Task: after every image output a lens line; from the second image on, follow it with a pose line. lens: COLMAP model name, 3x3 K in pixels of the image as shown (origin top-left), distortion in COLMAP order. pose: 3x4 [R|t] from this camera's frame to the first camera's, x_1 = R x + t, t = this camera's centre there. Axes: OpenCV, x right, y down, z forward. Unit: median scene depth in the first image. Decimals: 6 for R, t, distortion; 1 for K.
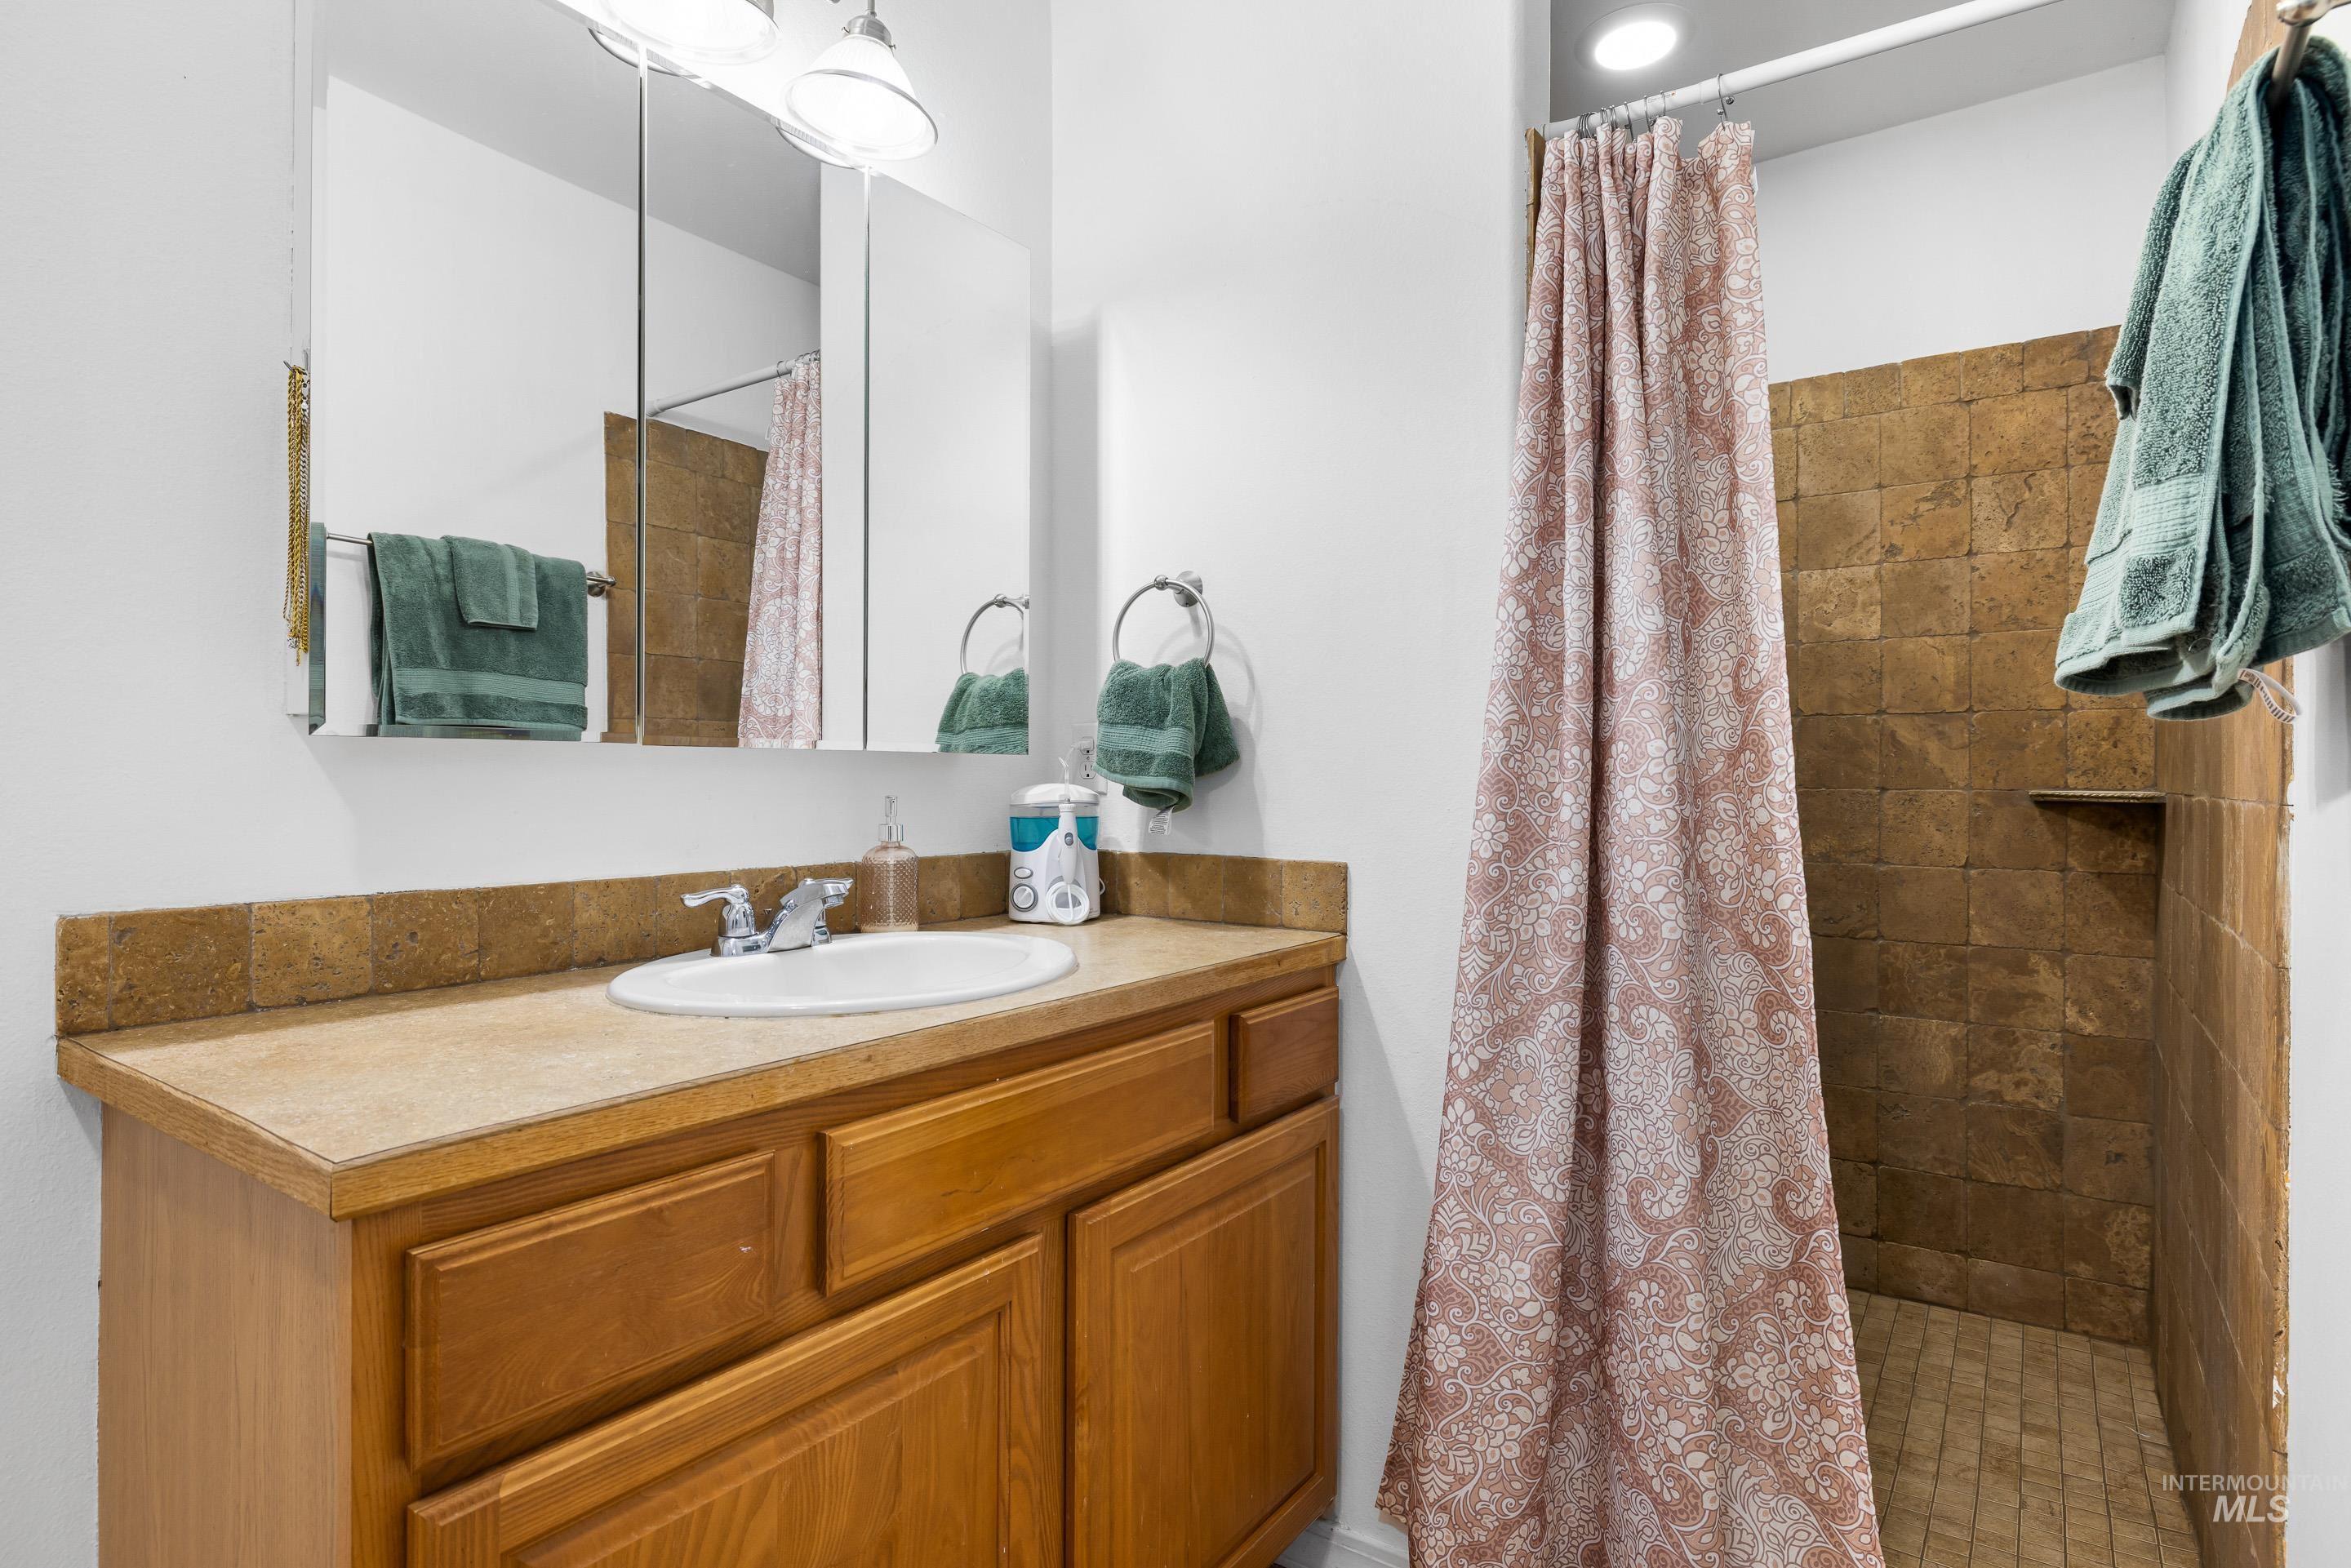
lens RADIAL K [[1323.6, 0, 1186.8], [0, 1323.6, 779.9], [0, 0, 1]] dist [-0.001505, -0.000142]
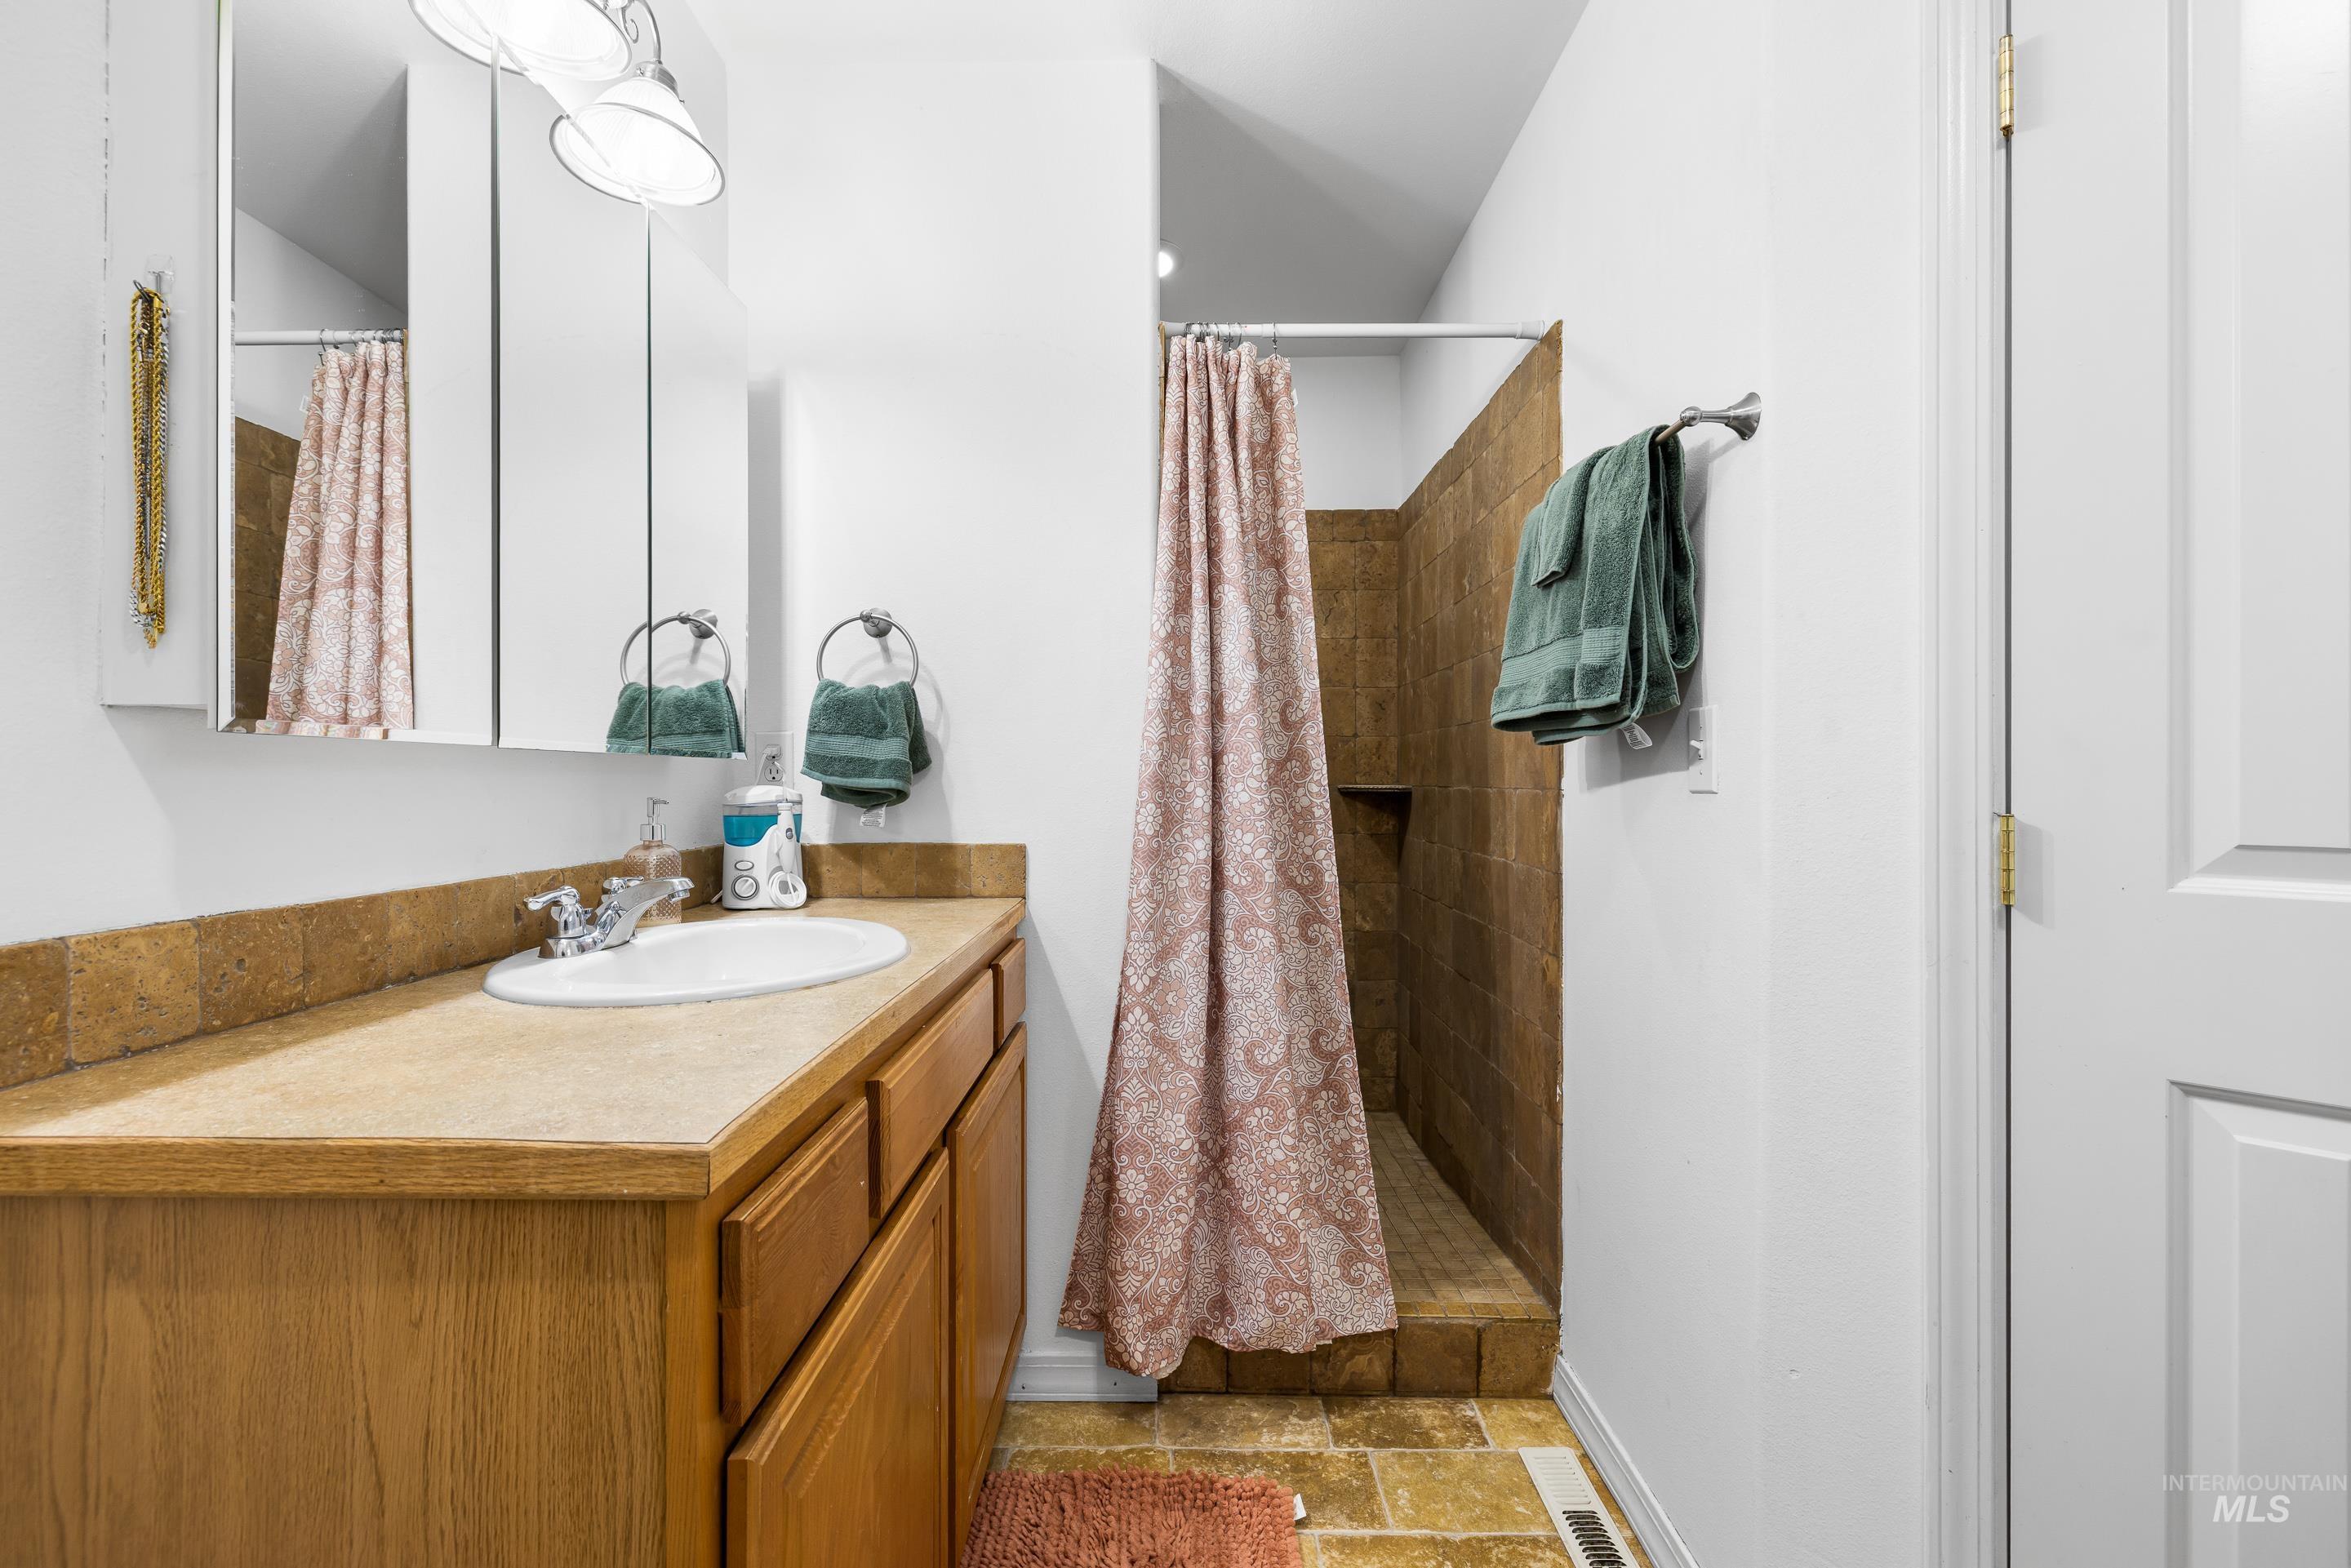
lens RADIAL K [[1120.0, 0, 1175.5], [0, 1120.0, 784.0], [0, 0, 1]] dist [-0.000734, 0.000202]
pose [[0.790946, -0.006769, 0.611848, -0.494130], [0.006681, 0.999975, 0.002426, 0.001973], [-0.611849, 0.002168, 0.790971, 0.036088]]
